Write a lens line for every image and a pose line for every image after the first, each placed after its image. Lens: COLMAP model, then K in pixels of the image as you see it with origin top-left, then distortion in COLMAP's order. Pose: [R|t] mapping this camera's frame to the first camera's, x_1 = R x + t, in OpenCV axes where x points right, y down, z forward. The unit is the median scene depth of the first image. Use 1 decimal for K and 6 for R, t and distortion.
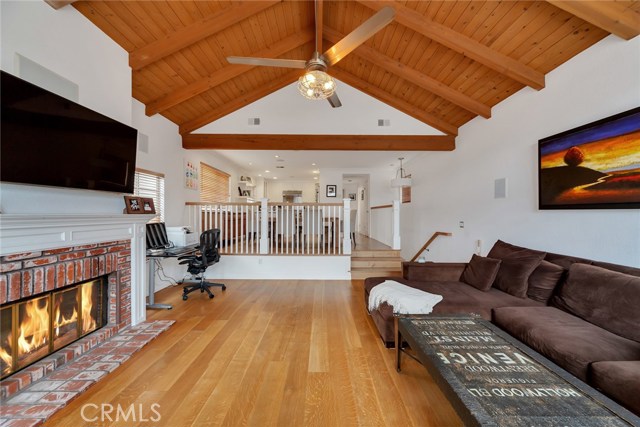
lens RADIAL K [[222.4, 0, 320.0], [0, 222.4, 214.3], [0, 0, 1]] dist [0.006518, 0.000212]
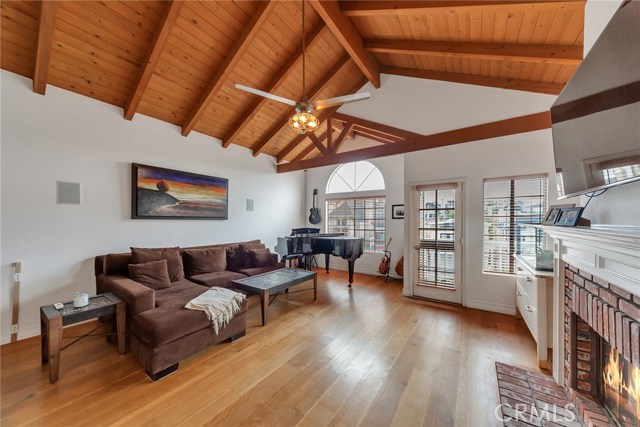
lens RADIAL K [[222.4, 0, 321.7], [0, 222.4, 219.1], [0, 0, 1]] dist [0.006518, 0.000212]
pose [[-0.815475, 0.000950, 0.578792, -0.672475], [-0.002401, 0.999984, -0.005025, -0.018683], [-0.578787, -0.005487, -0.815460, 1.611363]]
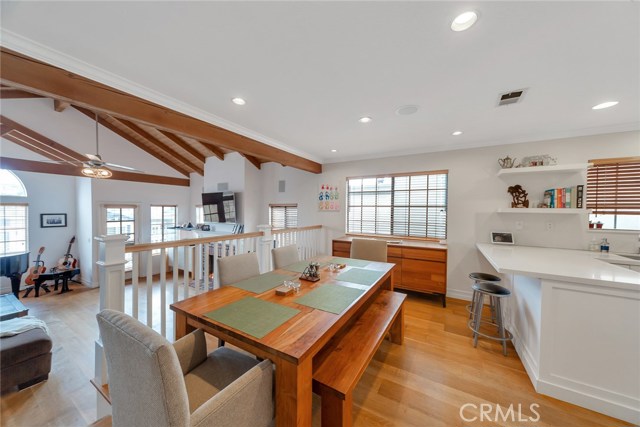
lens RADIAL K [[222.4, 0, 319.6], [0, 222.4, 213.8], [0, 0, 1]] dist [0.006518, 0.000212]
pose [[-0.518918, 0.000237, -0.854824, 0.527720], [-0.007386, 0.999961, 0.004762, -0.206837], [0.854792, 0.008785, -0.518896, 2.906611]]
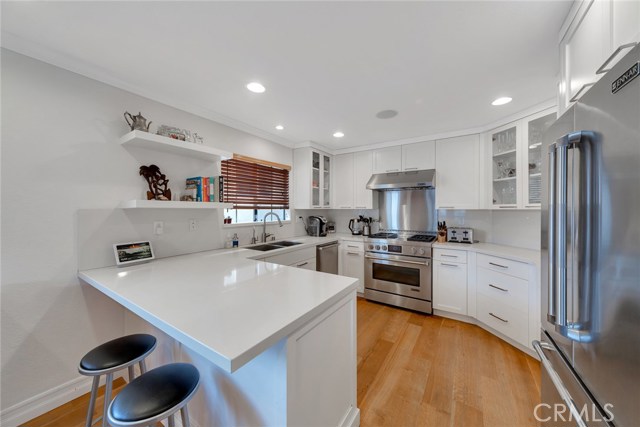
lens RADIAL K [[222.4, 0, 320.7], [0, 222.4, 210.2], [0, 0, 1]] dist [0.006518, 0.000212]
pose [[0.826917, -0.002403, -0.562319, -0.189166], [0.009841, 0.999900, 0.010199, -0.210253], [0.562238, -0.013968, 0.826858, 2.872928]]
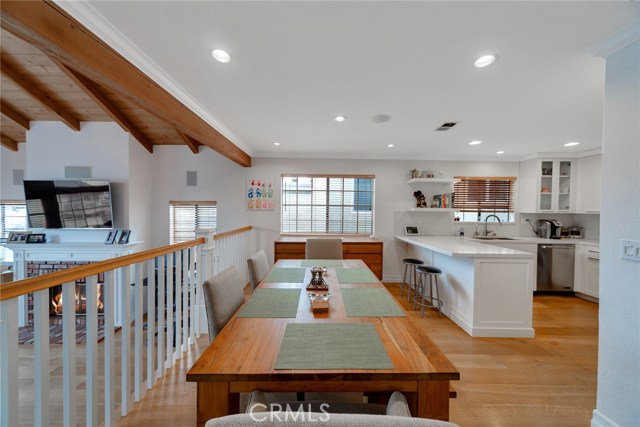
lens RADIAL K [[222.4, 0, 321.6], [0, 222.4, 213.7], [0, 0, 1]] dist [0.006518, 0.000212]
pose [[0.004680, 0.006829, -0.999966, 0.569176], [-0.001760, 0.999975, 0.006821, -0.206817], [0.999988, 0.001728, 0.004692, 2.443473]]
